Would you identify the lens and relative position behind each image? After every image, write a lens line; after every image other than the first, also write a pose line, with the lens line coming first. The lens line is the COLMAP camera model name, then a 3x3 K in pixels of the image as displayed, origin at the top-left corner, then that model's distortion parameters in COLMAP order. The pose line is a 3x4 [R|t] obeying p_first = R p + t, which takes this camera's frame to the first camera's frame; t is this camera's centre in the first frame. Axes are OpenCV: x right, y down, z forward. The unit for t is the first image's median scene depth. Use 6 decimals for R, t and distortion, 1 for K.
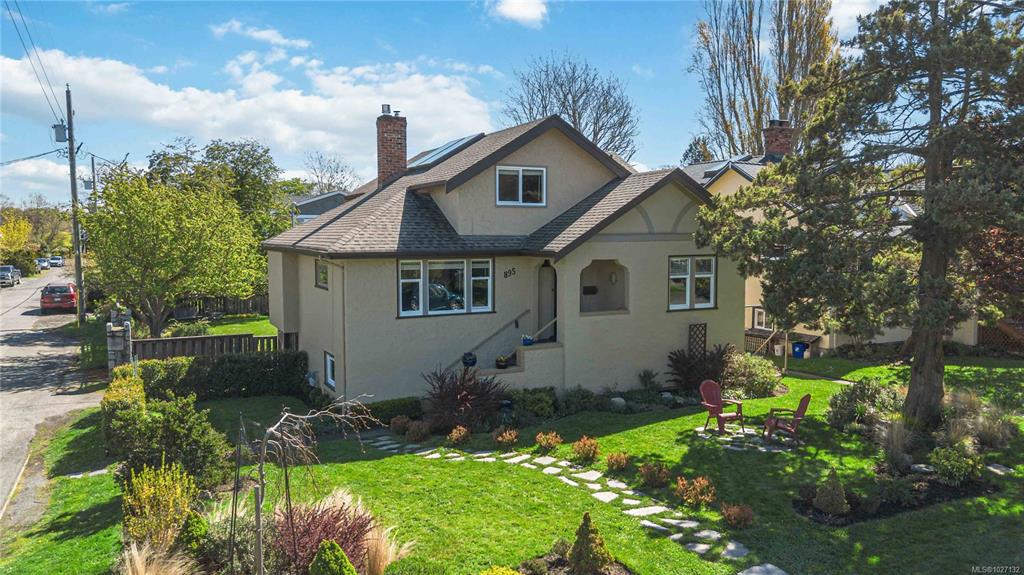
lens RADIAL K [[721.9, 0, 515.7], [0, 721.9, 290.4], [0, 0, 1]] dist [0.060915, -0.054462]
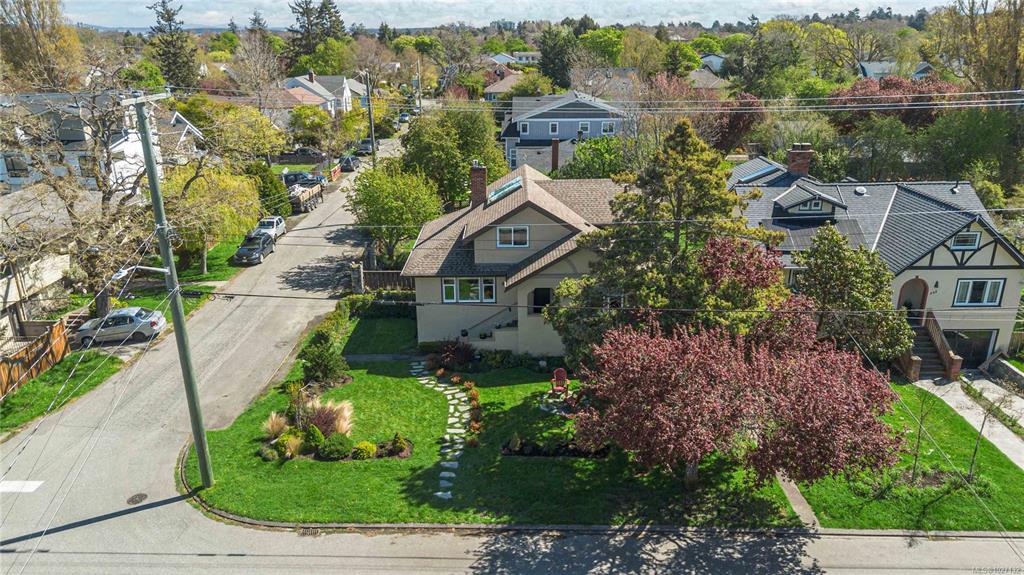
lens RADIAL K [[721.9, 0, 515.7], [0, 721.9, 290.4], [0, 0, 1]] dist [0.060915, -0.054462]
pose [[0.885544, 0.150291, -0.439574, 0.868072], [-0.029036, 0.962279, 0.270511, -0.529169], [0.463648, -0.226786, 0.856504, -0.586327]]
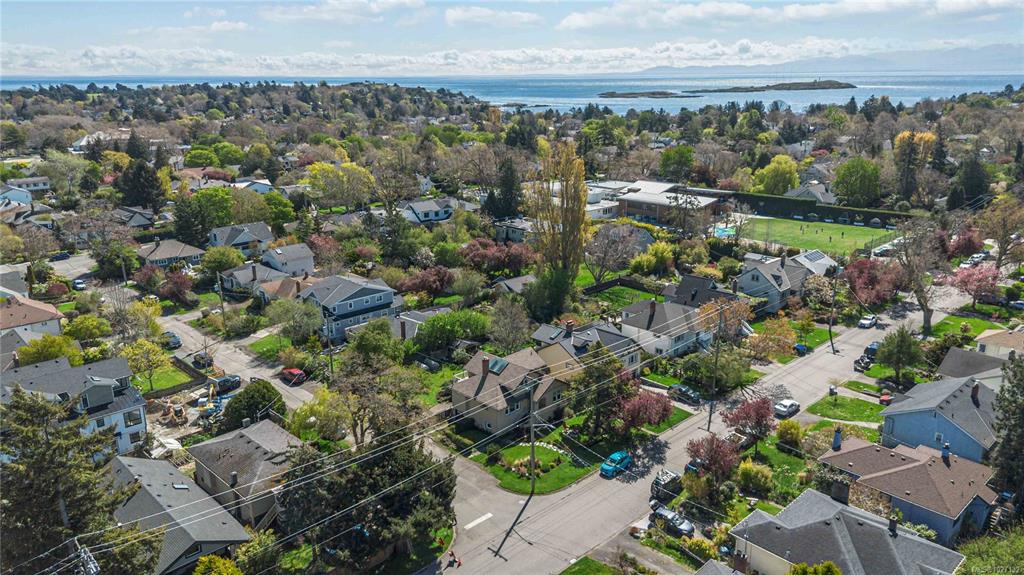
lens RADIAL K [[721.9, 0, 515.7], [0, 721.9, 290.4], [0, 0, 1]] dist [0.060915, -0.054462]
pose [[0.952658, -0.092252, 0.289712, -1.470212], [0.029871, 0.976647, 0.212764, -1.888492], [-0.302574, -0.194037, 0.933166, -3.567004]]
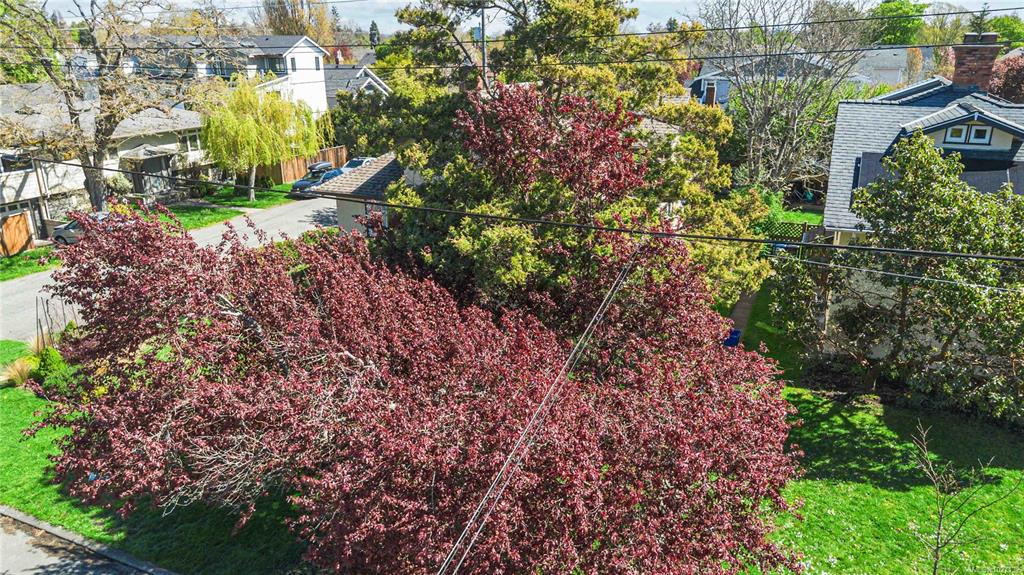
lens RADIAL K [[721.9, 0, 515.7], [0, 721.9, 290.4], [0, 0, 1]] dist [0.060915, -0.054462]
pose [[0.632908, 0.250229, -0.732675, 1.118681], [-0.056755, 0.958780, 0.278423, -0.277045], [0.772144, -0.134633, 0.621022, 0.306933]]
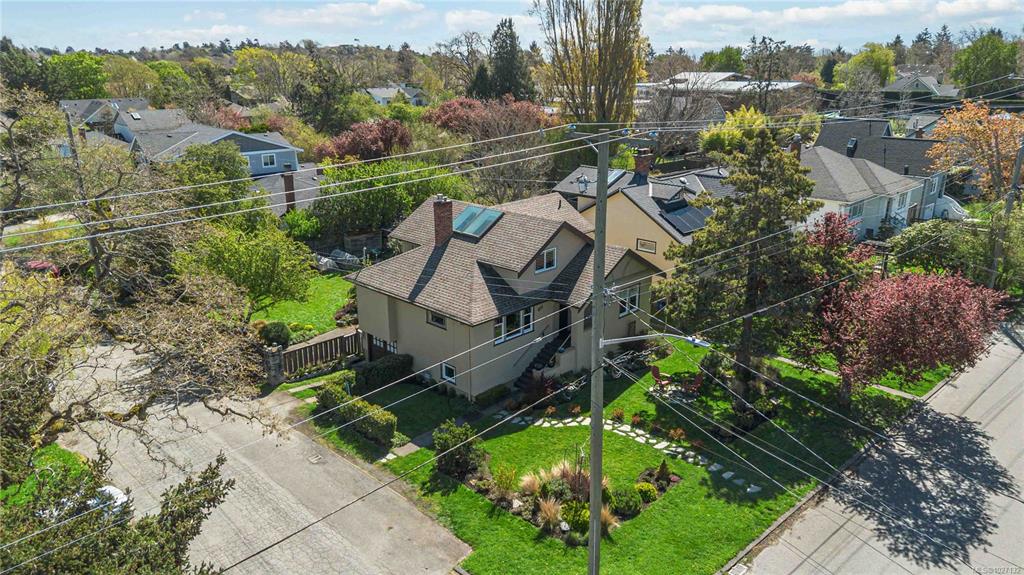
lens RADIAL K [[721.9, 0, 515.7], [0, 721.9, 290.4], [0, 0, 1]] dist [0.060915, -0.054462]
pose [[0.952022, -0.094233, 0.291161, -0.621789], [0.024419, 0.971770, 0.234664, -0.520509], [-0.305054, -0.216295, 0.927447, -0.679259]]
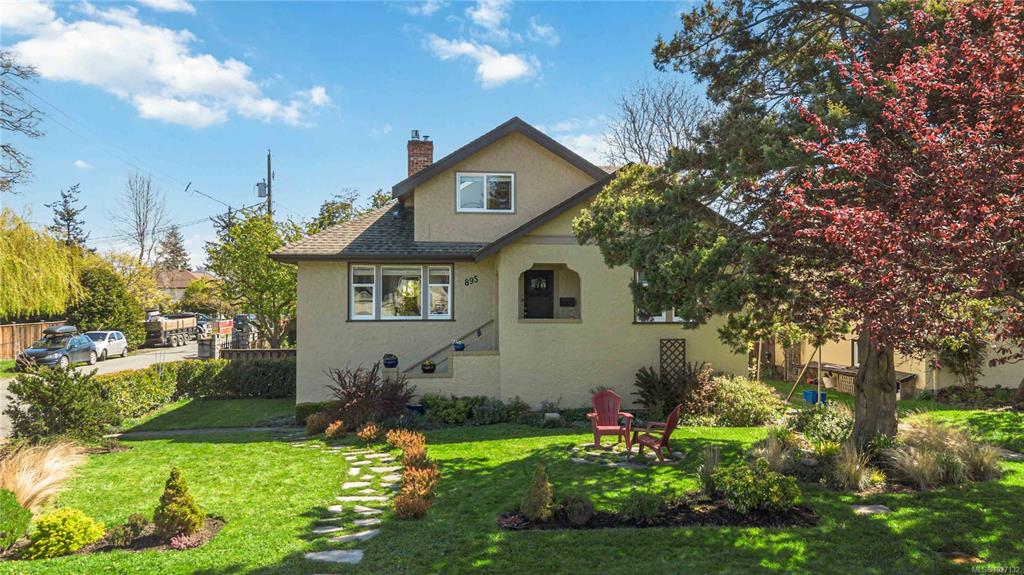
lens RADIAL K [[721.9, 0, 515.7], [0, 721.9, 290.4], [0, 0, 1]] dist [0.060915, -0.054462]
pose [[0.927989, -0.002136, -0.372602, 0.434993], [-0.029911, 0.996329, -0.080206, 0.069143], [0.371405, 0.085575, 0.924519, 0.130095]]
